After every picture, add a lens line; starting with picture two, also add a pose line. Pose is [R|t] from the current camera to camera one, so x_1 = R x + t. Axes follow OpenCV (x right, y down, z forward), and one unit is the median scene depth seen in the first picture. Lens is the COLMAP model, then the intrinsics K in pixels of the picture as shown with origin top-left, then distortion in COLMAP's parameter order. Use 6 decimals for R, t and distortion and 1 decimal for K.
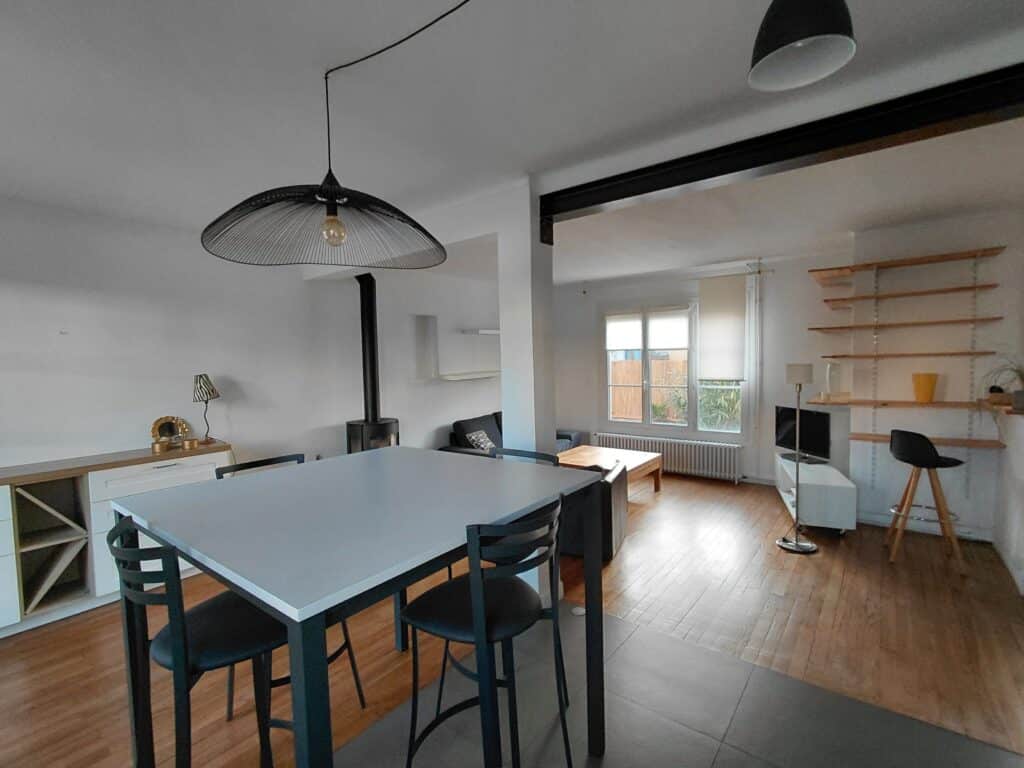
lens RADIAL K [[480.9, 0, 511.1], [0, 480.9, 384.4], [0, 0, 1]] dist [-0.002191, -0.000790]
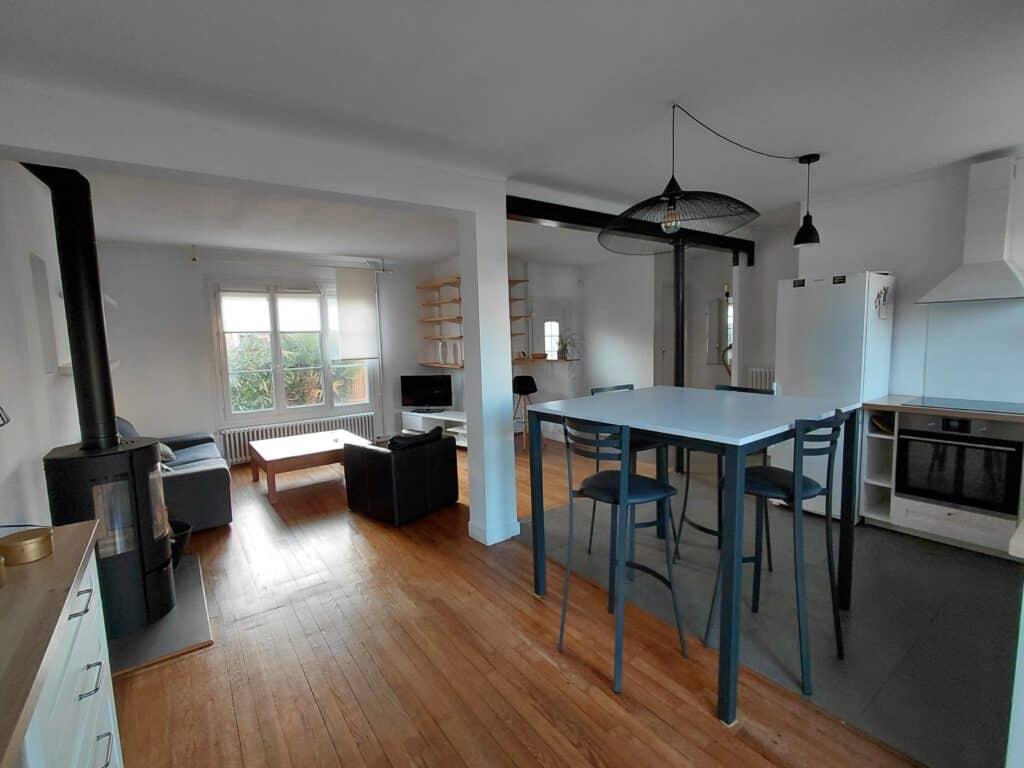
lens RADIAL K [[480.9, 0, 515.9], [0, 480.9, 382.5], [0, 0, 1]] dist [-0.002191, -0.000790]
pose [[0.291120, -0.076109, 0.953654, -0.513303], [0.076018, 0.995519, 0.056244, 0.010846], [-0.953662, 0.056121, 0.295601, 0.282086]]
